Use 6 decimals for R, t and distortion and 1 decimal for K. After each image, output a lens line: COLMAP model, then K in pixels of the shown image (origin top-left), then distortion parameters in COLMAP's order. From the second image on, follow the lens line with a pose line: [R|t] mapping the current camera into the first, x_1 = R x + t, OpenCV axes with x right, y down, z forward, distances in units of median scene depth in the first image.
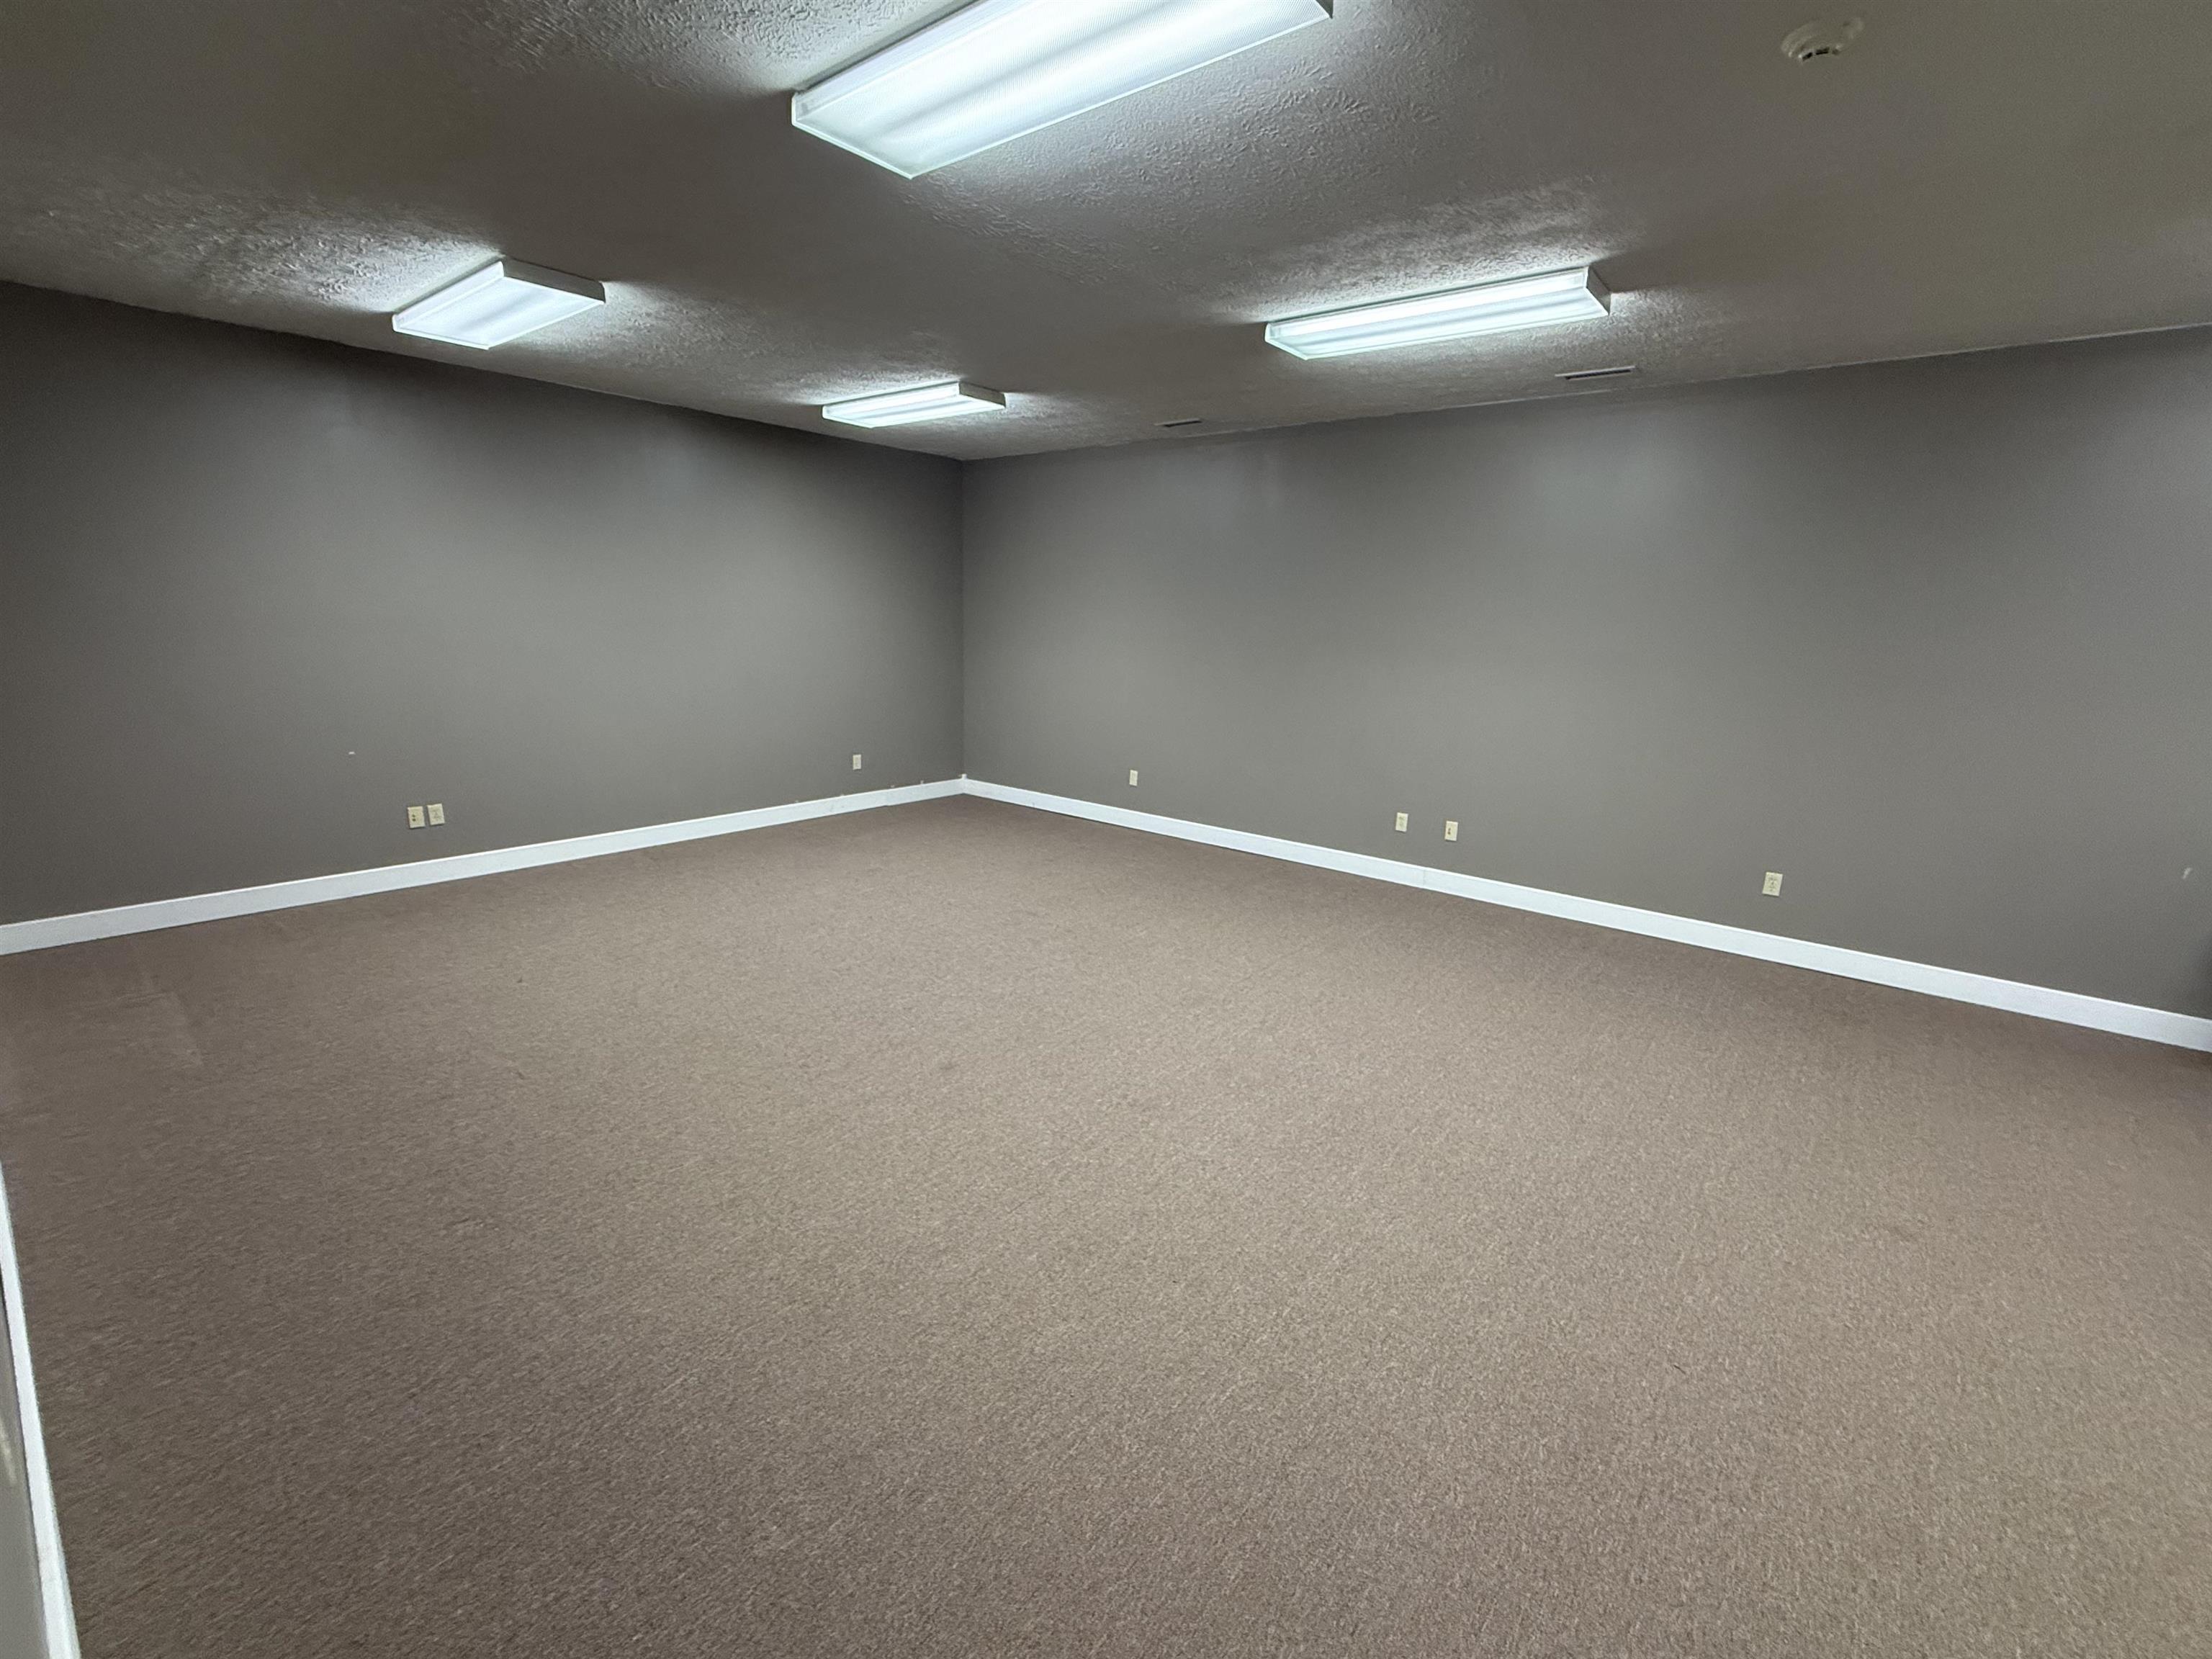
lens RADIAL K [[975.1, 0, 1106.0], [0, 975.1, 829.5], [0, 0, 1]] dist [0.001187, 0.000101]
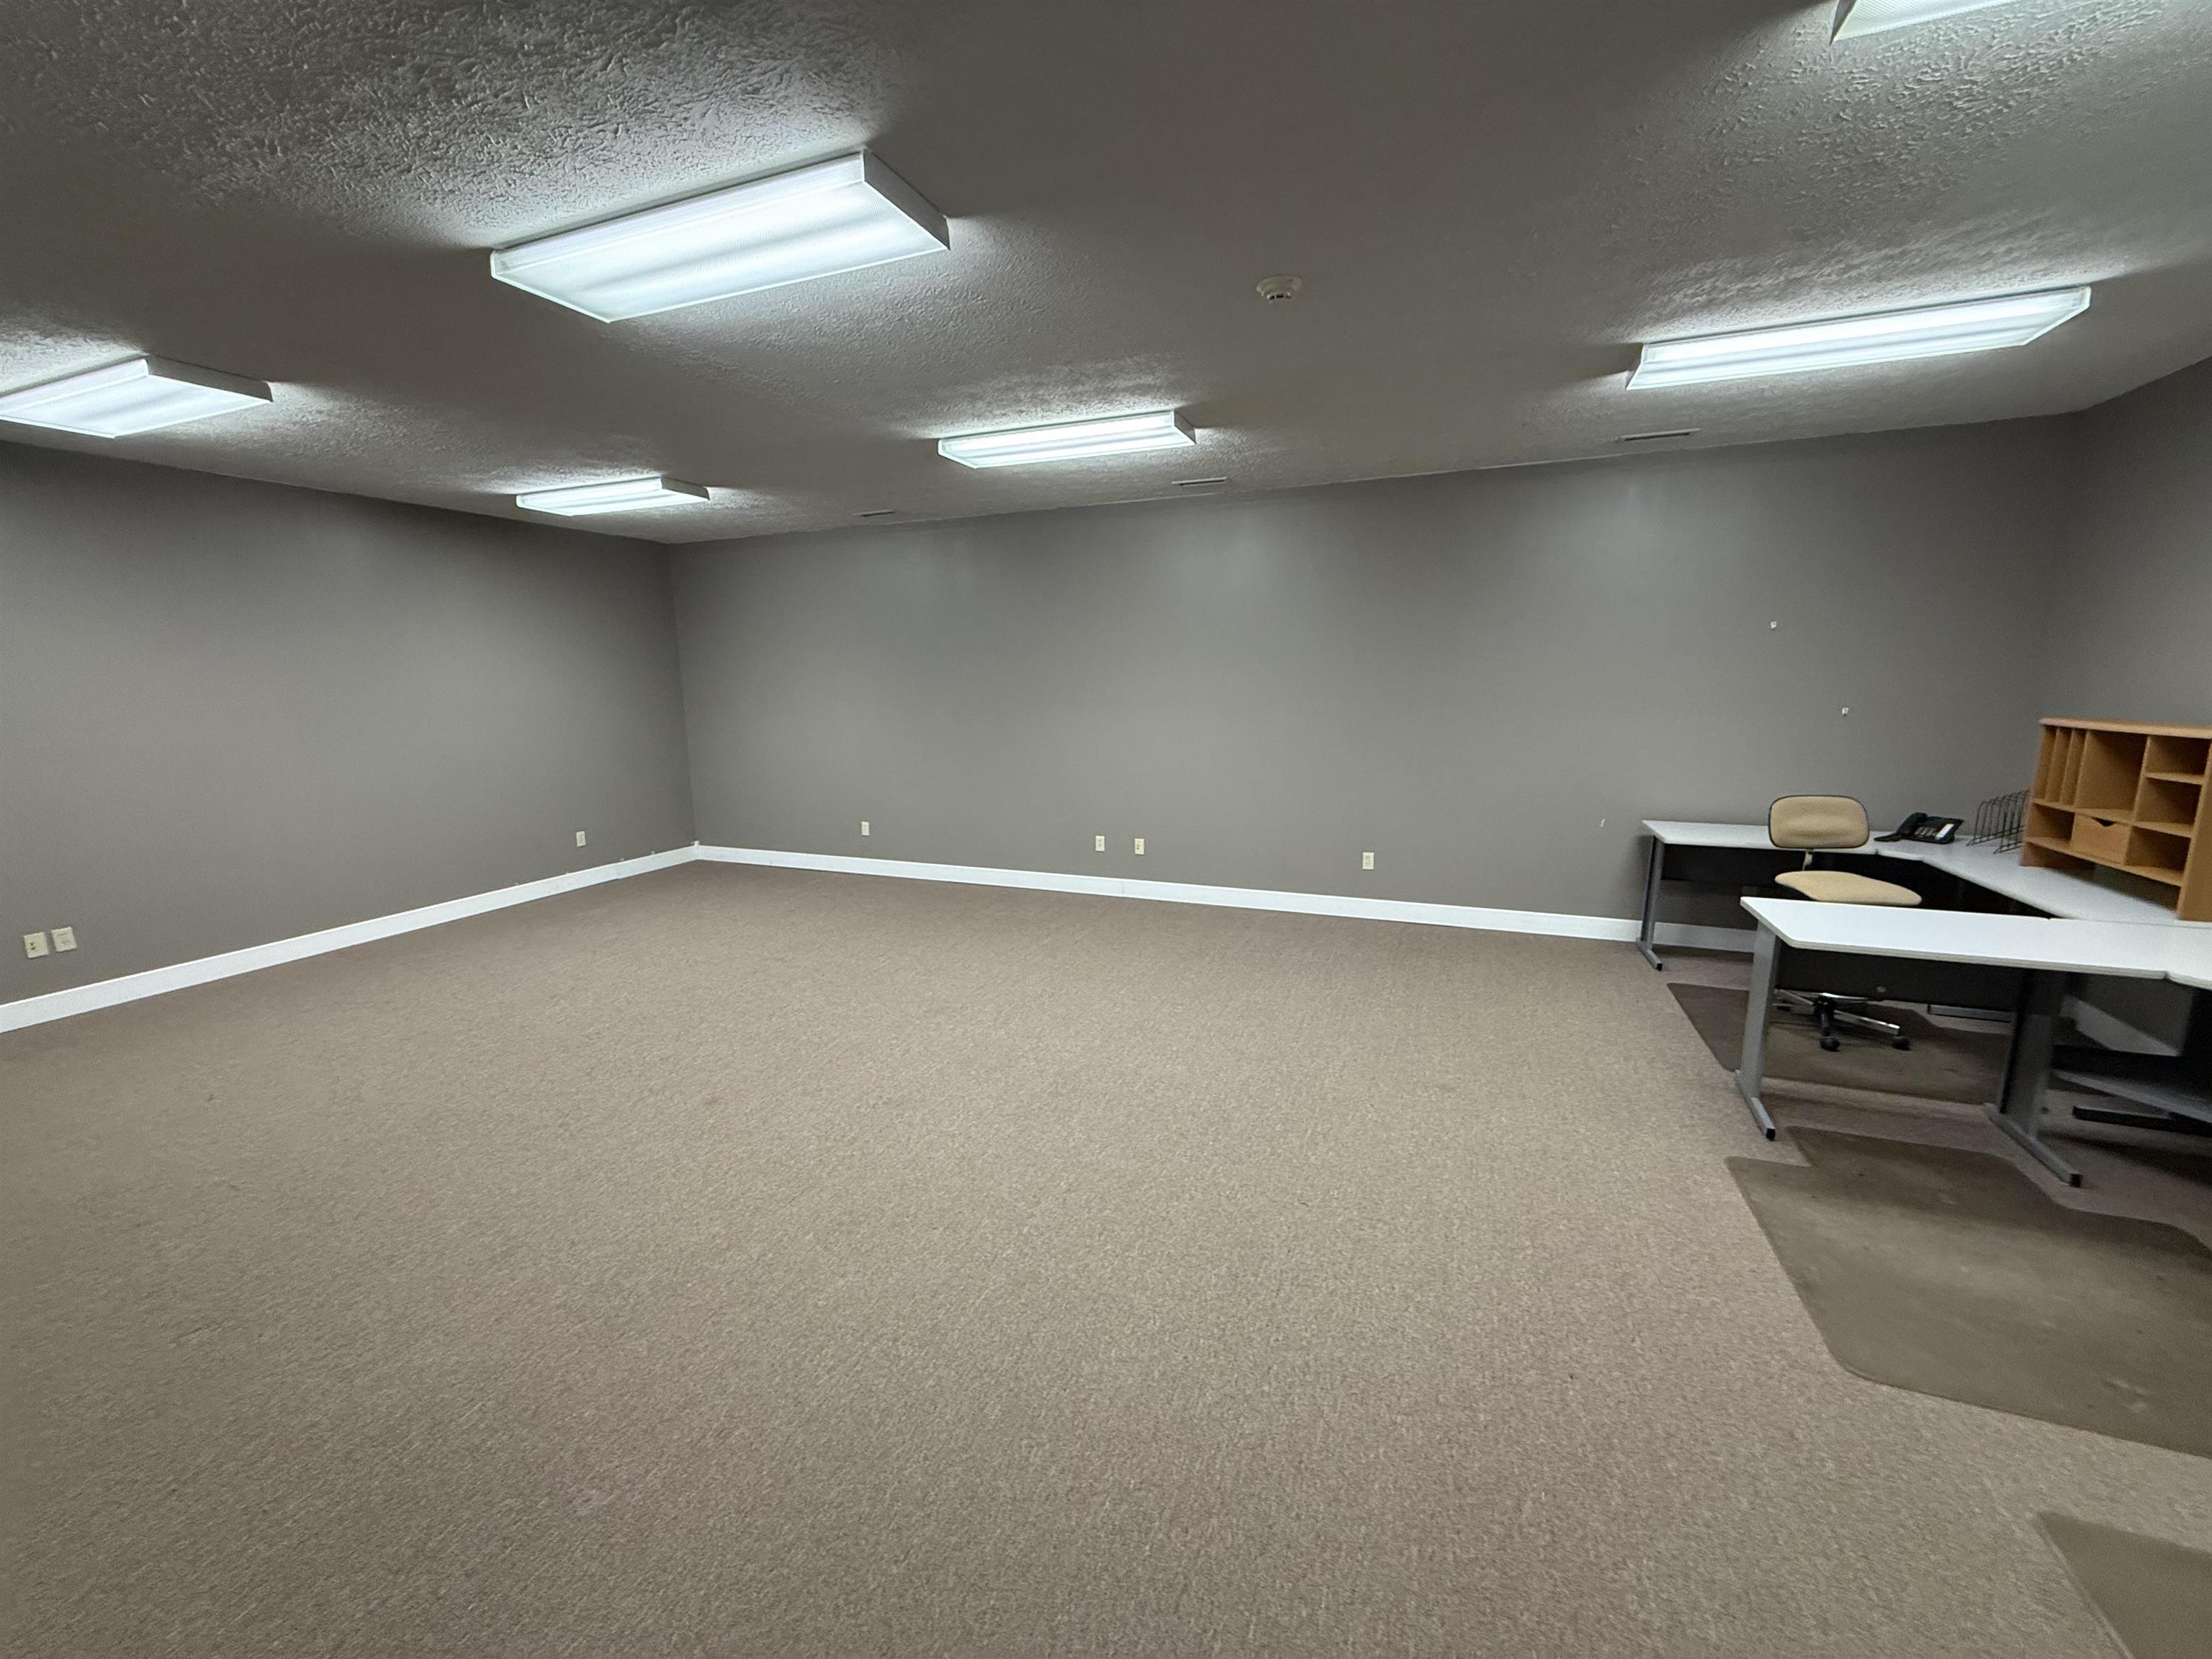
lens RADIAL K [[884.8, 0, 1106.0], [0, 884.8, 829.5], [0, 0, 1]] dist [0.000401, -0.000032]
pose [[0.953472, -0.094074, 0.286429, 0.004309], [0.106631, 0.993889, -0.028526, 0.018461], [-0.281996, 0.057741, 0.957677, -0.104413]]
